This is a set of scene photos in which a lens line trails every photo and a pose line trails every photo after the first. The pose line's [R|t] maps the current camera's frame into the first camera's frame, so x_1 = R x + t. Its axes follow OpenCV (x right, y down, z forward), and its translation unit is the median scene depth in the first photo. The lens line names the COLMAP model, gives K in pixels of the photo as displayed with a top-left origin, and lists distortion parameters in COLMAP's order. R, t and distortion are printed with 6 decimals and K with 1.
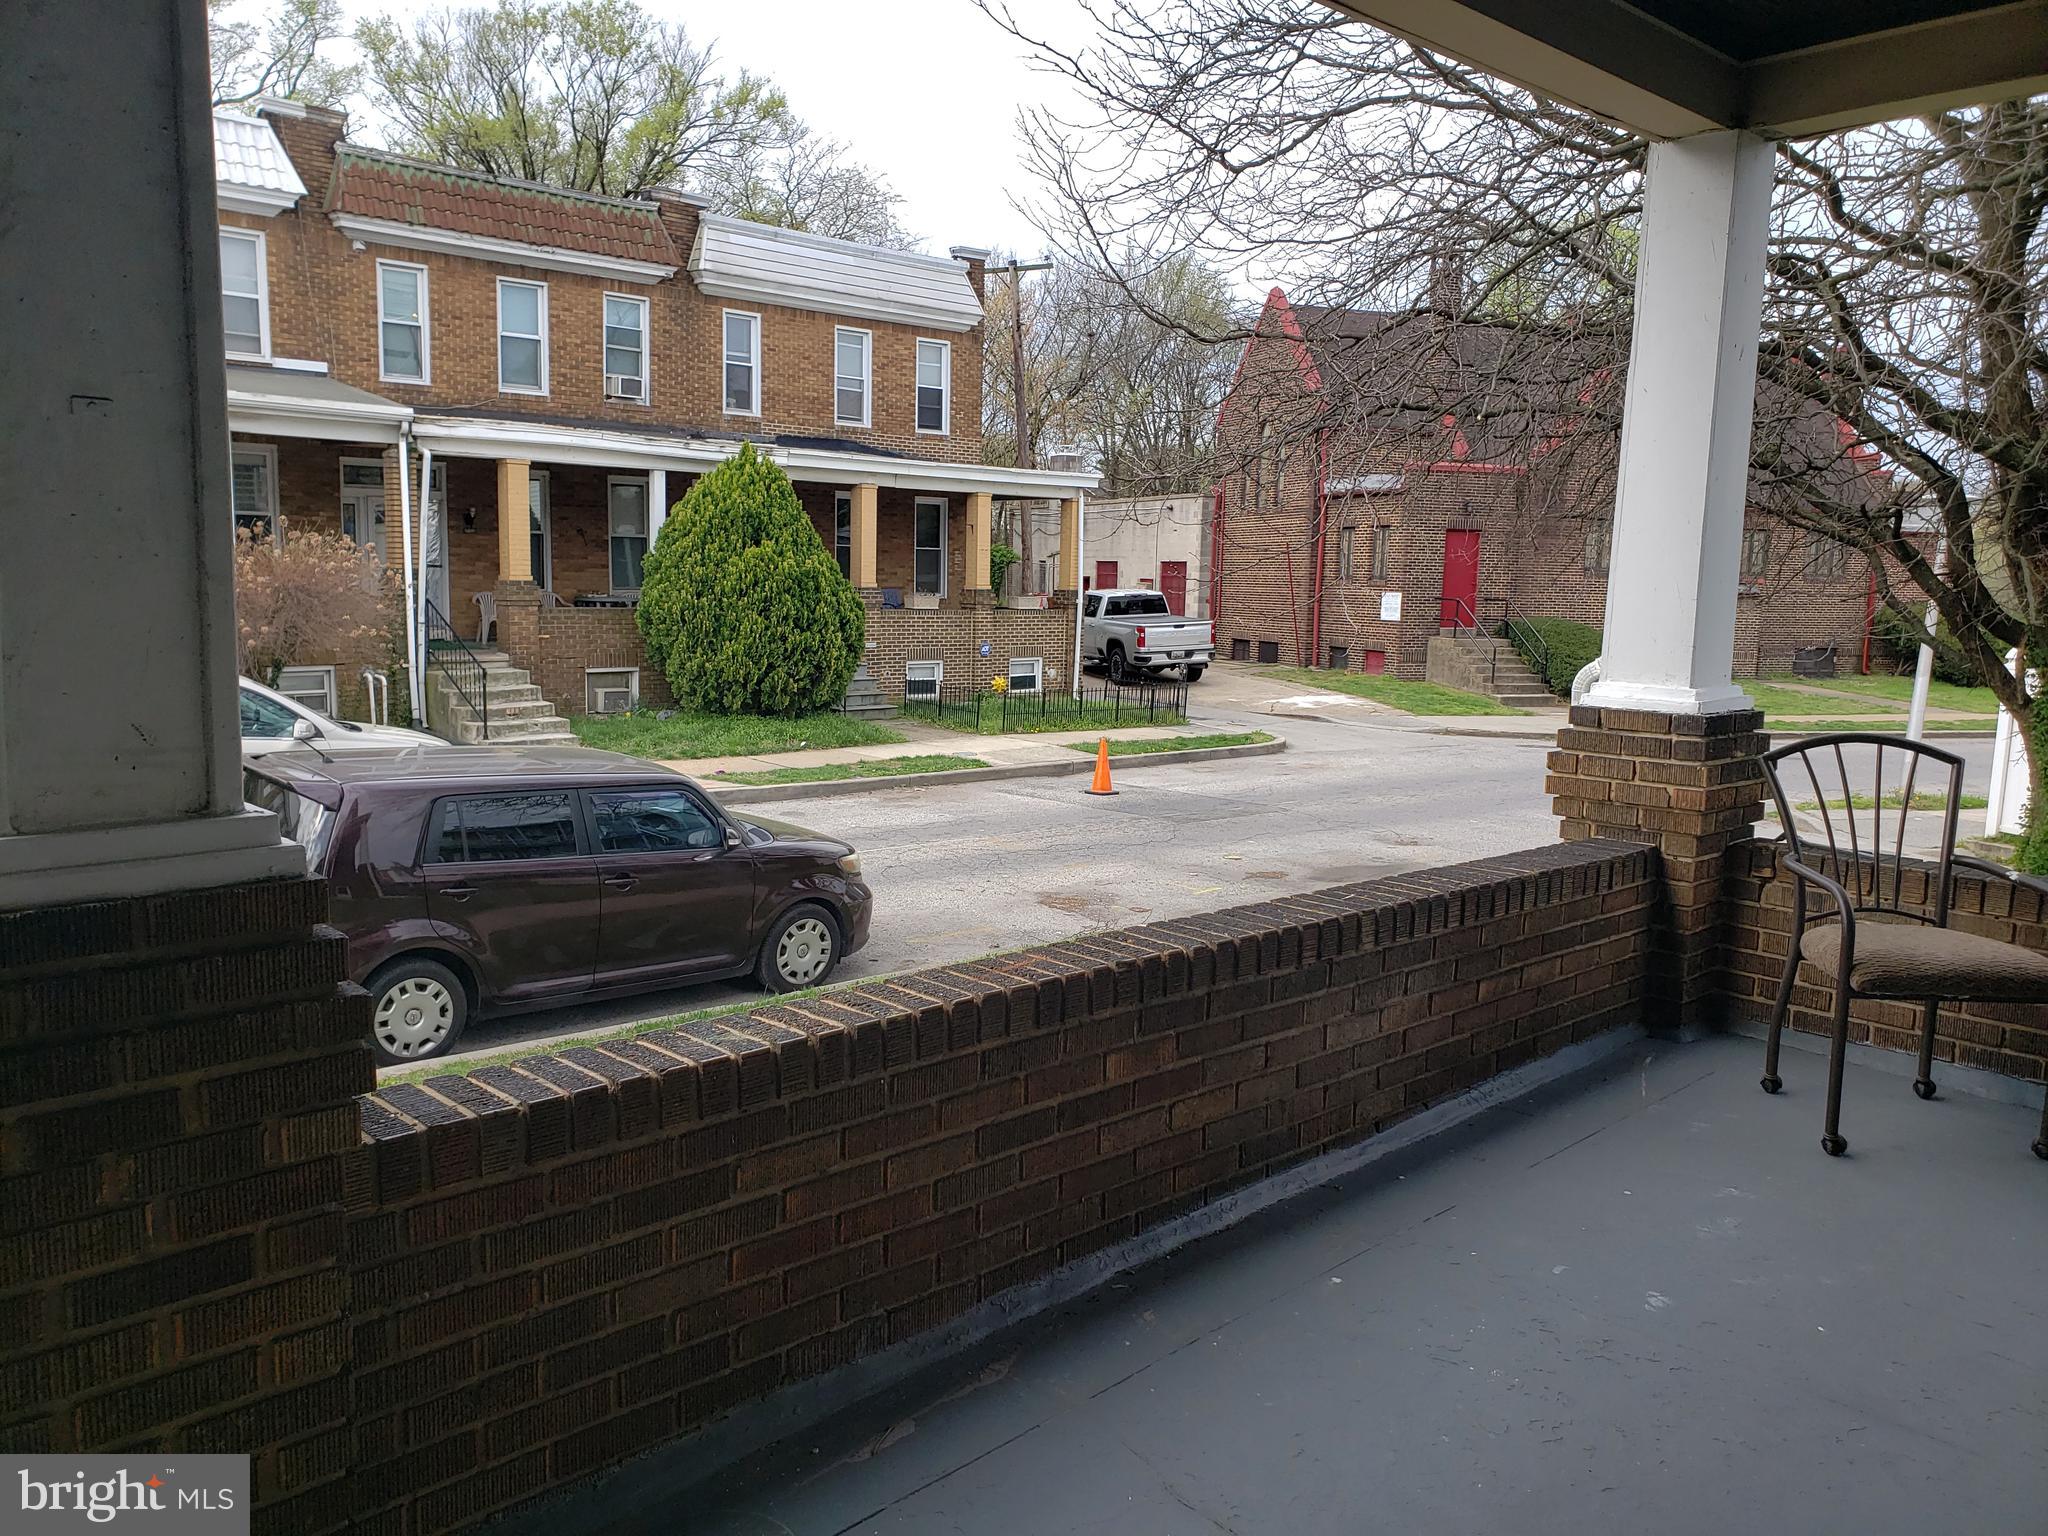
lens RADIAL K [[1584.9, 0, 1017.5], [0, 1584.9, 784.2], [0, 0, 1]] dist [0.003029, 0.006891]
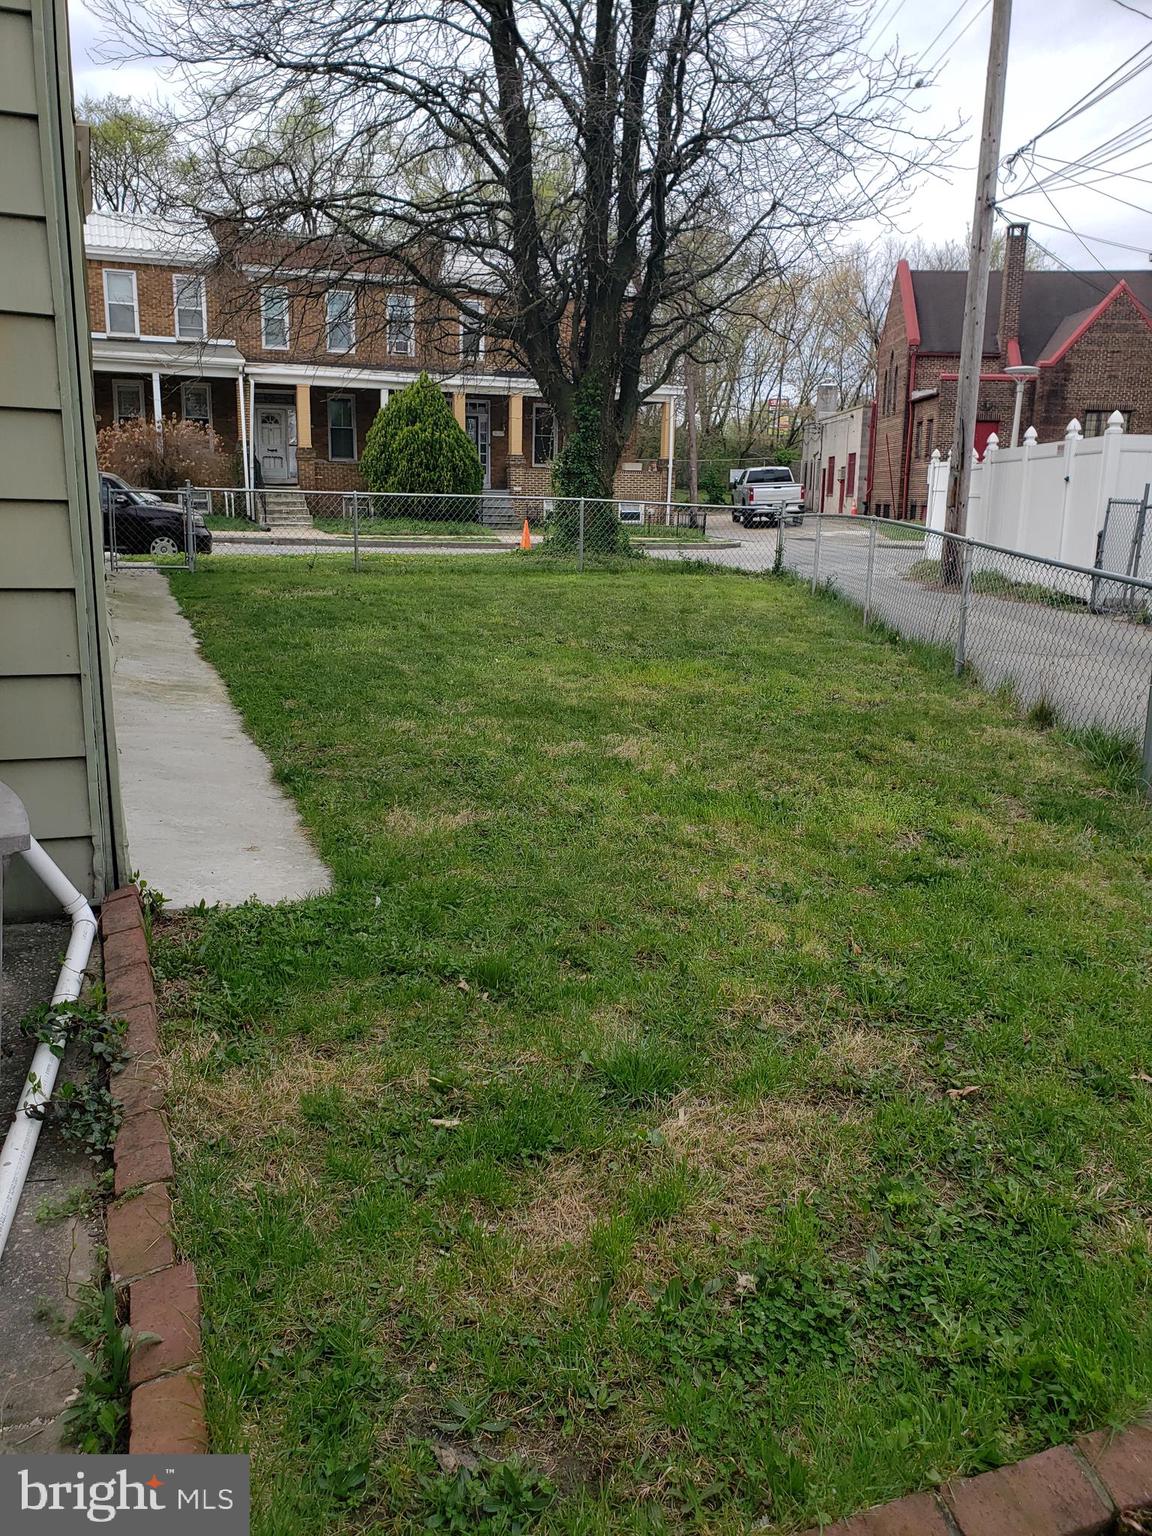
lens RADIAL K [[1188.7, 0, 573.7], [0, 1188.7, 766.1], [0, 0, 1]] dist [0.003029, 0.006891]
pose [[0.919730, 0.080082, -0.384297, 0.581805], [-0.048314, 0.994620, 0.091634, 0.112220], [0.389568, -0.065711, 0.918651, -0.254159]]
